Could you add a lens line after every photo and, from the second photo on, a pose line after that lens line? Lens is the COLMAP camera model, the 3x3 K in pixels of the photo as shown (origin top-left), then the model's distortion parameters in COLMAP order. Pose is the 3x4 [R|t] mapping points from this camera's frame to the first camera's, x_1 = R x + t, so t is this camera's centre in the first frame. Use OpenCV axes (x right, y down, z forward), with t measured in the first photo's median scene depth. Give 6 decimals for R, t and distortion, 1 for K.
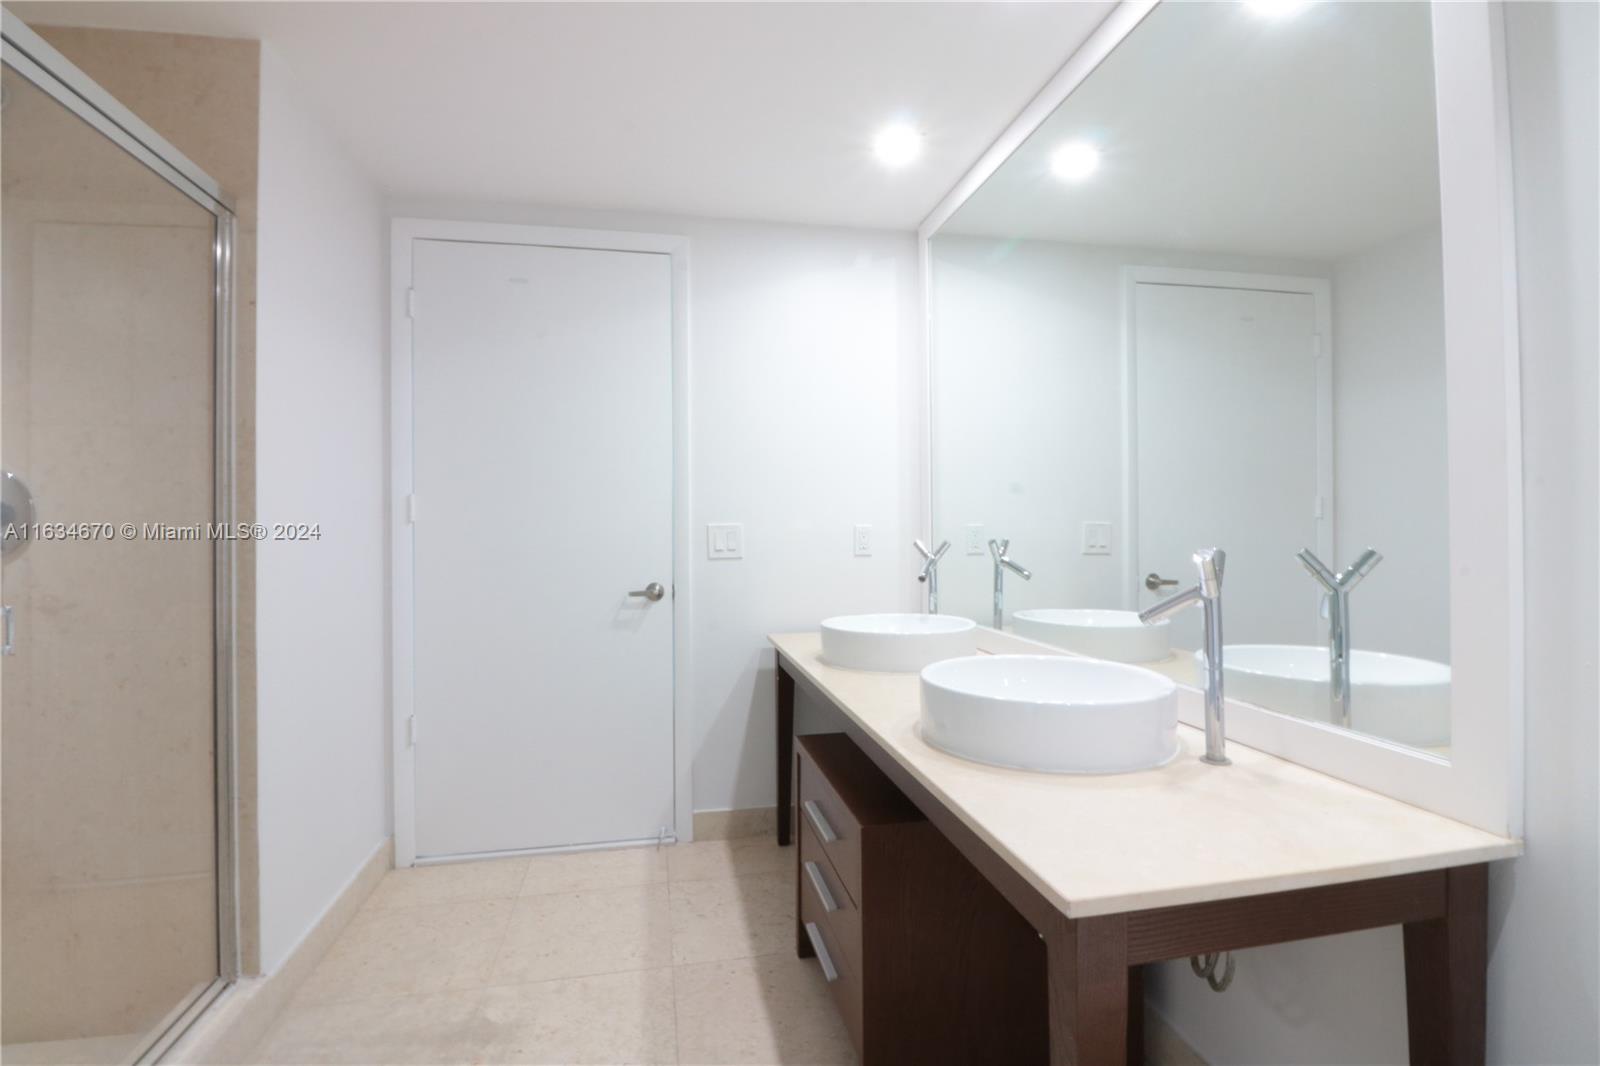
lens RADIAL K [[734.7, 0, 793.6], [0, 734.7, 525.9], [0, 0, 1]] dist [-0.012062, -0.003224]
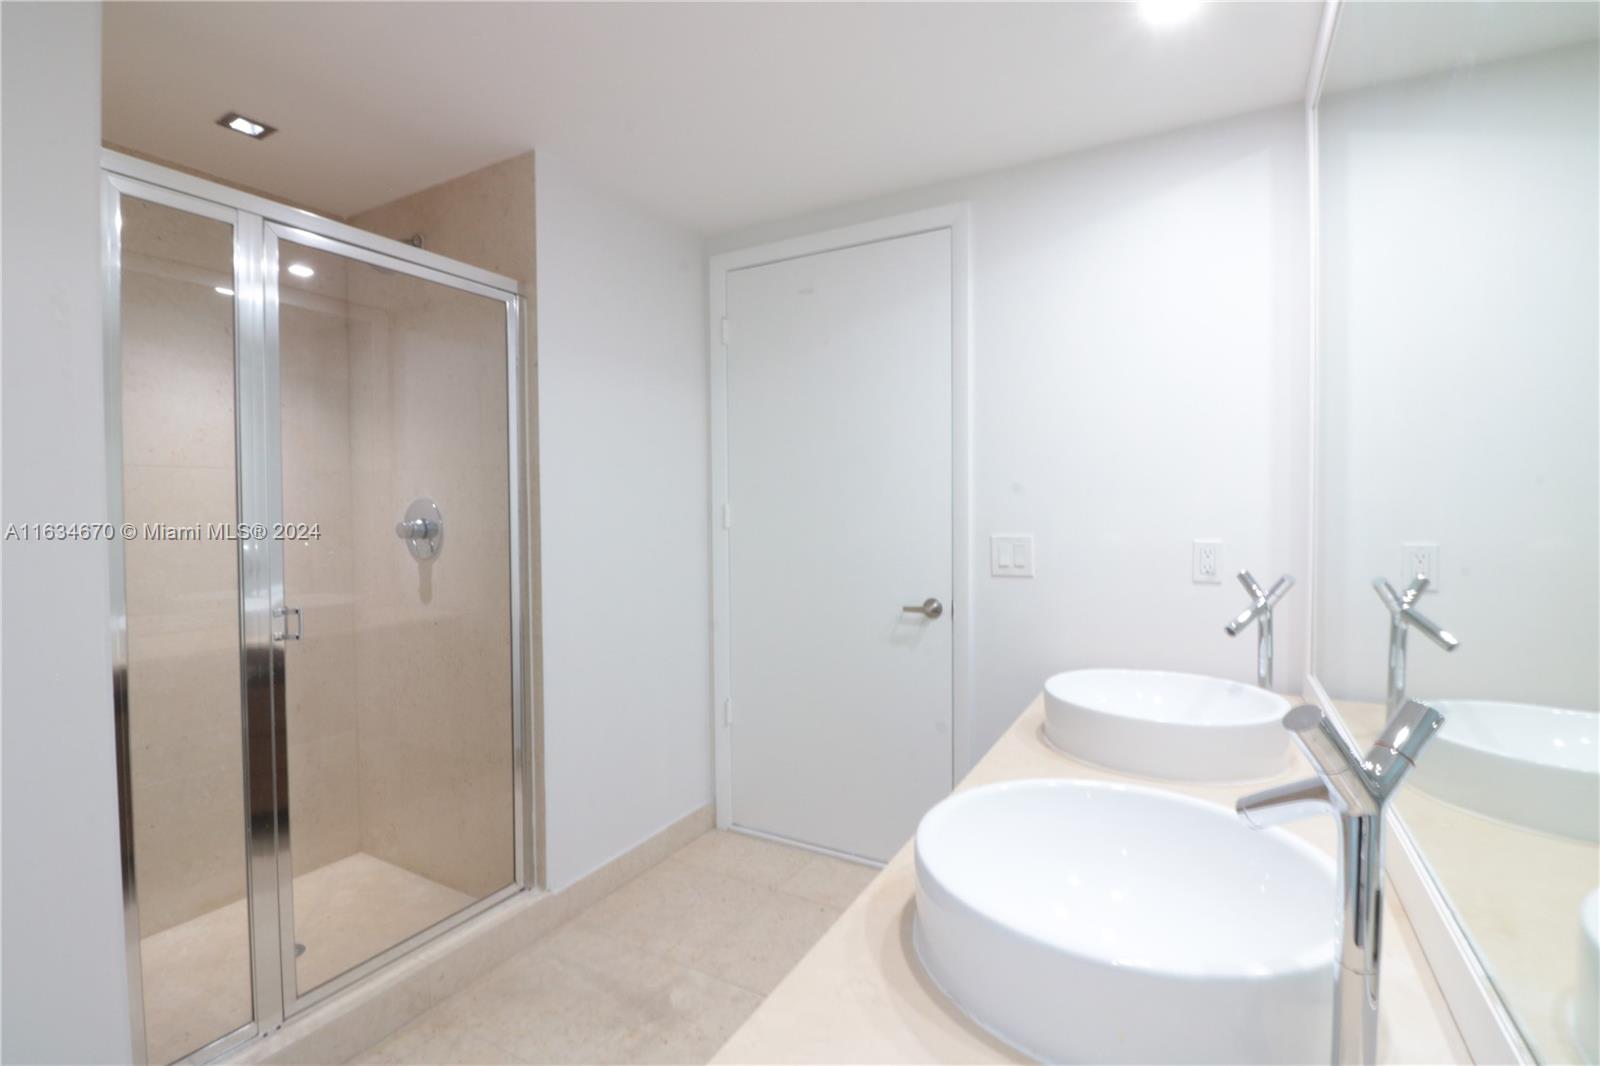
lens RADIAL K [[734.7, 0, 799.1], [0, 734.7, 531.0], [0, 0, 1]] dist [-0.012062, -0.003224]
pose [[0.757195, 0.023355, -0.652771, 0.295087], [0.002762, 0.999237, 0.038955, -0.044666], [0.653183, -0.031299, 0.756553, 0.222103]]
